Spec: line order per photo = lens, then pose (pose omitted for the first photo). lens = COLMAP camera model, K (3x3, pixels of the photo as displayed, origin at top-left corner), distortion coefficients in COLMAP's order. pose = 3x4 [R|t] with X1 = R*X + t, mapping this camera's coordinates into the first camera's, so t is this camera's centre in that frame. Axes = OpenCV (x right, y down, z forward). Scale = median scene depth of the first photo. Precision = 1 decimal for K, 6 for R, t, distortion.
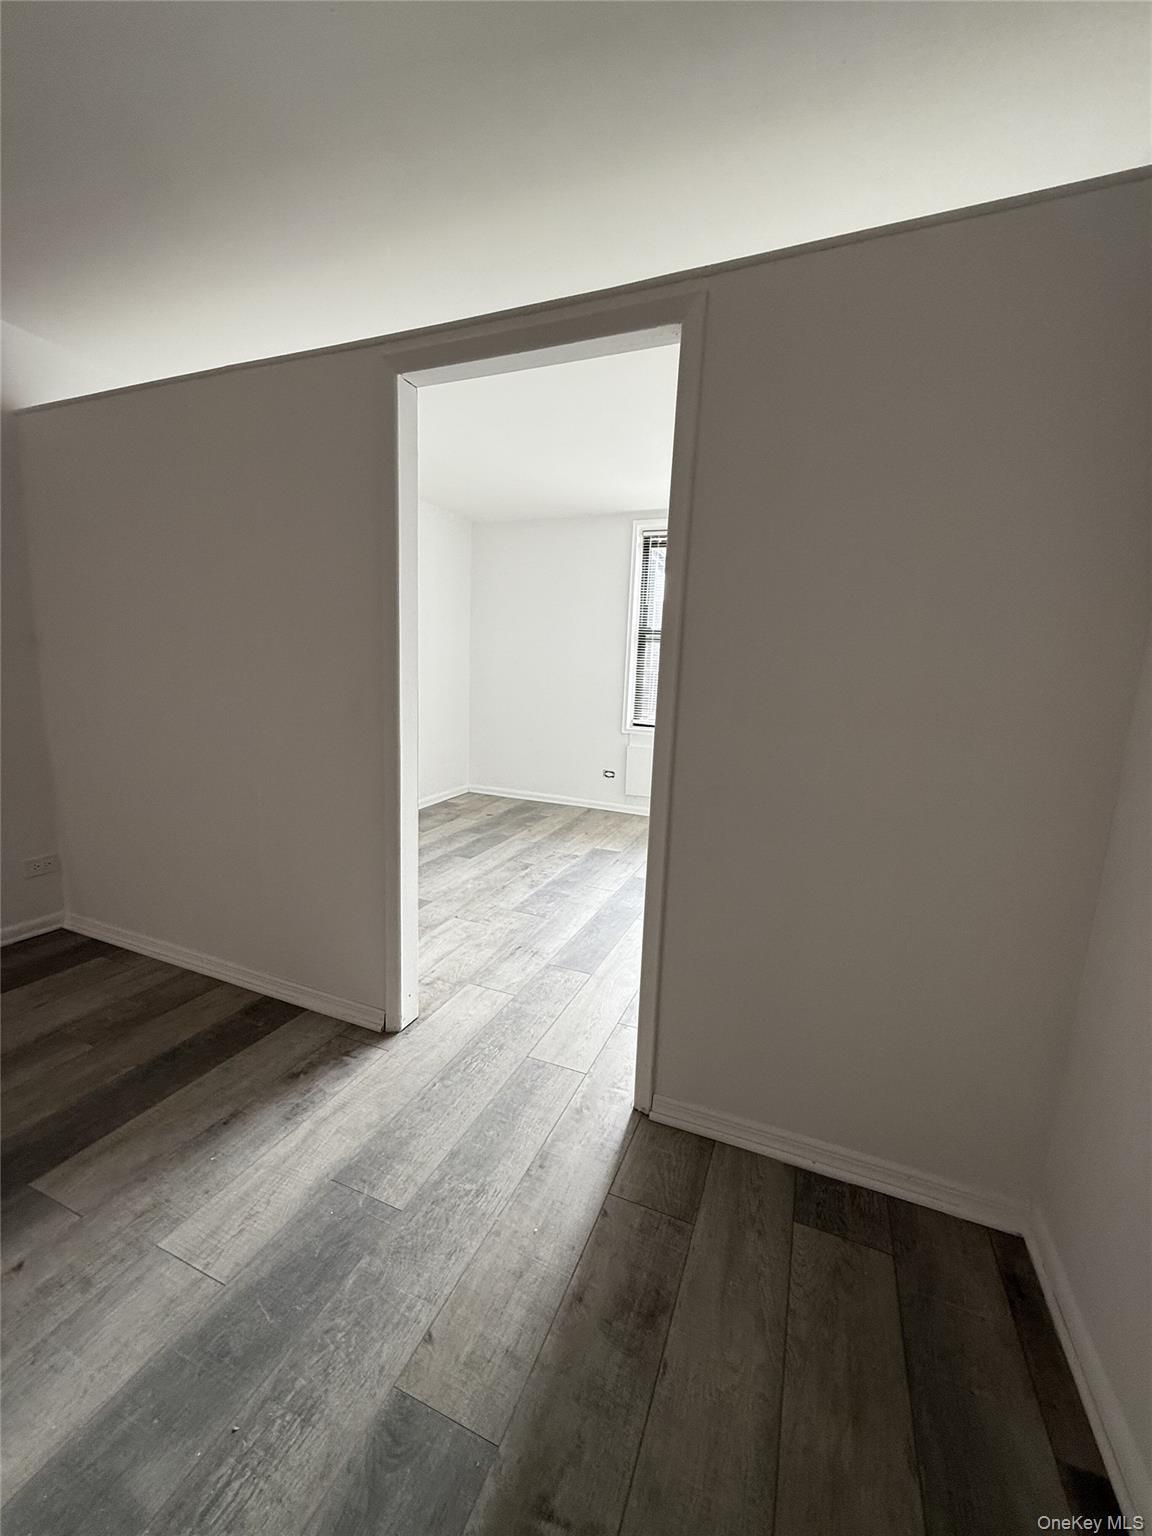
lens RADIAL K [[614.1, 0, 570.9], [0, 614.1, 766.8], [0, 0, 1]] dist [-0.000839, -0.000109]
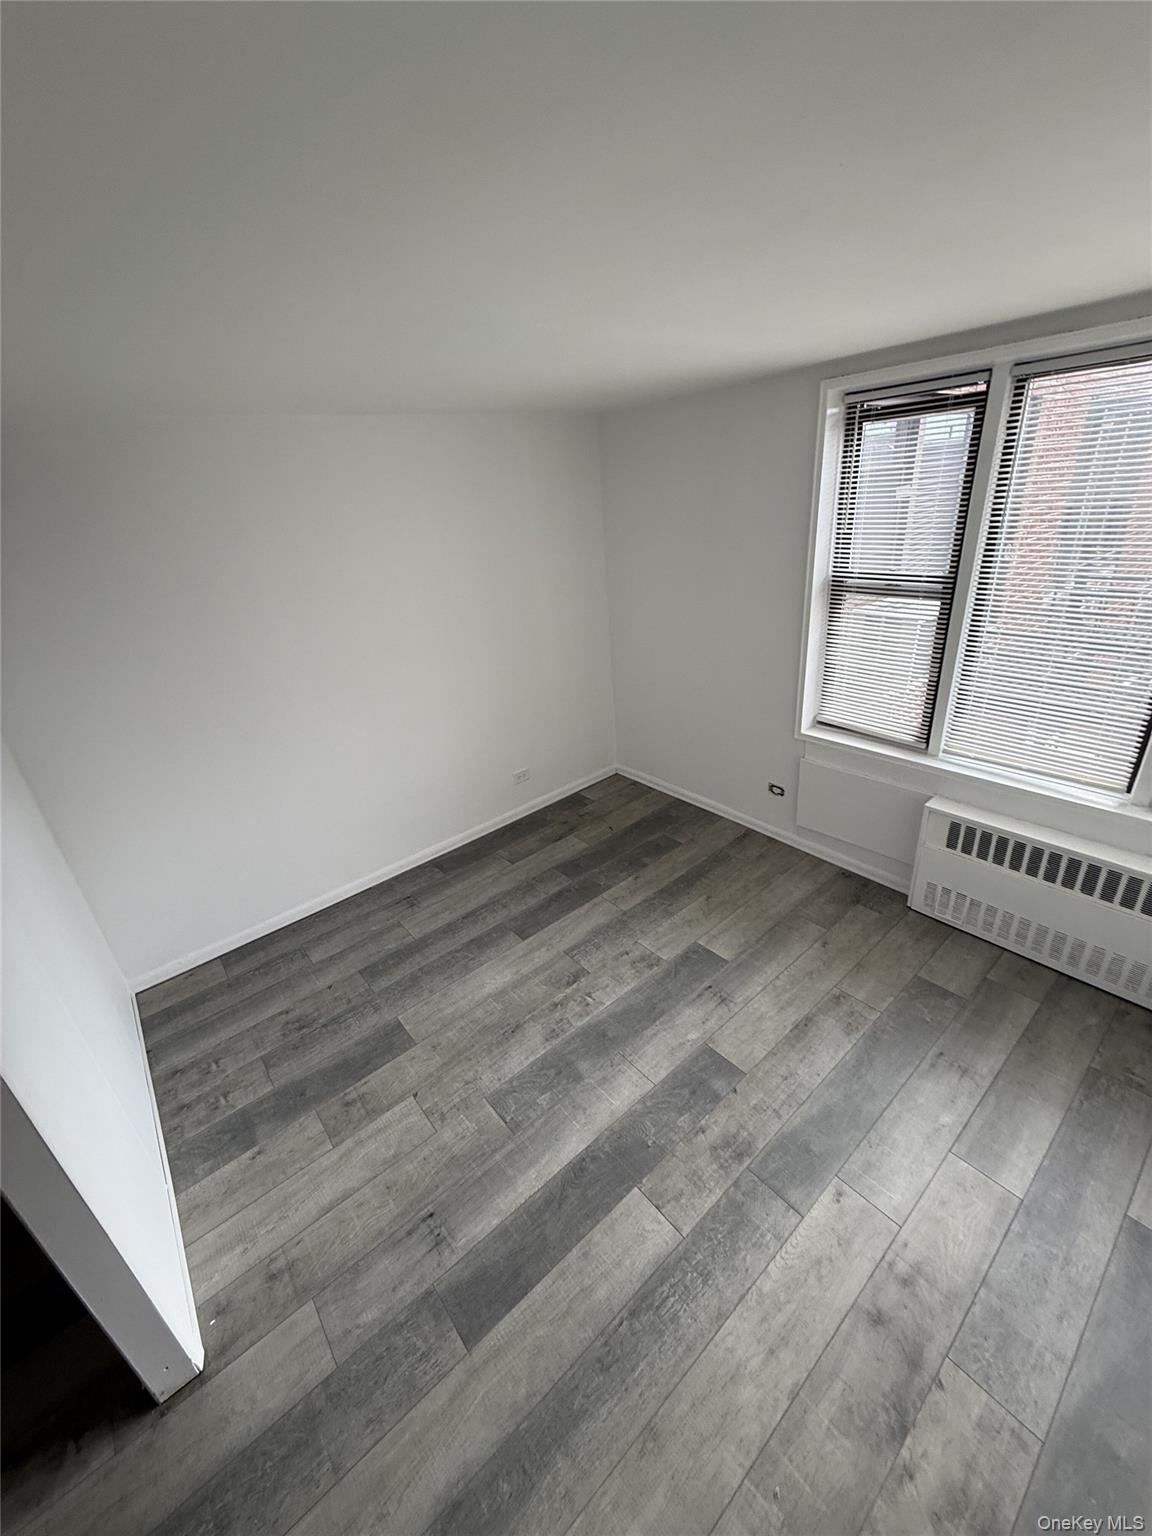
lens RADIAL K [[614.1, 0, 582.9], [0, 614.1, 768.9], [0, 0, 1]] dist [-0.000839, -0.000109]
pose [[0.885974, 0.092972, -0.454320, 0.252521], [0.034011, 0.964031, 0.263606, -0.280281], [0.462487, -0.249000, 0.850944, 0.441436]]
